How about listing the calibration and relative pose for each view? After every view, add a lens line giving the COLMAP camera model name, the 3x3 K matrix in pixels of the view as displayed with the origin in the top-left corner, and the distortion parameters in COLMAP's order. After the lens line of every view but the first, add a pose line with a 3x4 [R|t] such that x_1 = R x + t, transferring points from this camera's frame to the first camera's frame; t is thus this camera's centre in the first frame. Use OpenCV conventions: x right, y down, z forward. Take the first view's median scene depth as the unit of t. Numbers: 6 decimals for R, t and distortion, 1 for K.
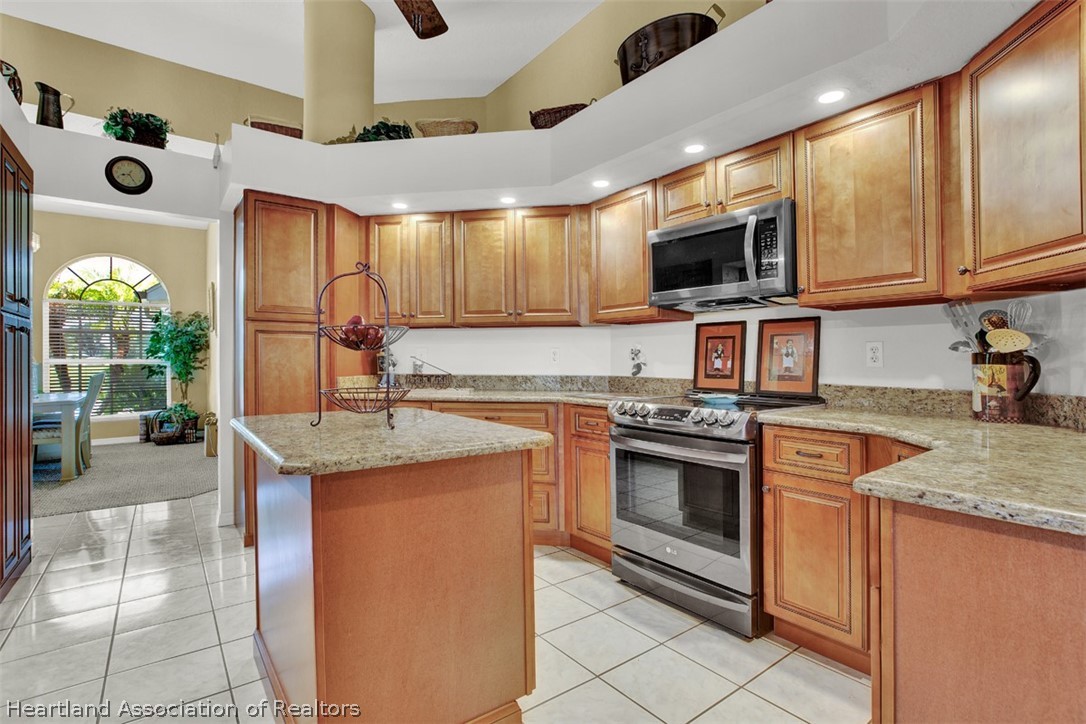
lens RADIAL K [[517.0, 0, 543.0], [0, 517.0, 362.0], [0, 0, 1]] dist [-0.051388, 0.022841]
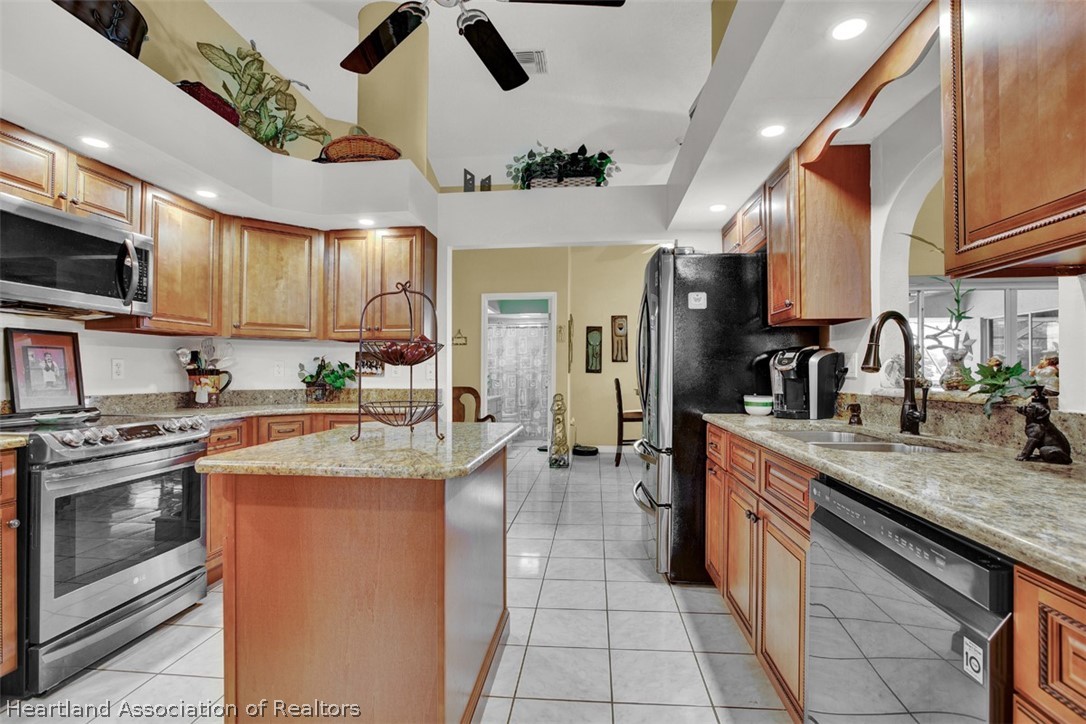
lens RADIAL K [[517.0, 0, 543.0], [0, 517.0, 362.0], [0, 0, 1]] dist [-0.051388, 0.022841]
pose [[-0.738839, 0.012395, 0.673768, -0.917640], [0.003902, 0.999893, -0.014116, -0.010429], [-0.673871, -0.007800, -0.738808, 1.199477]]
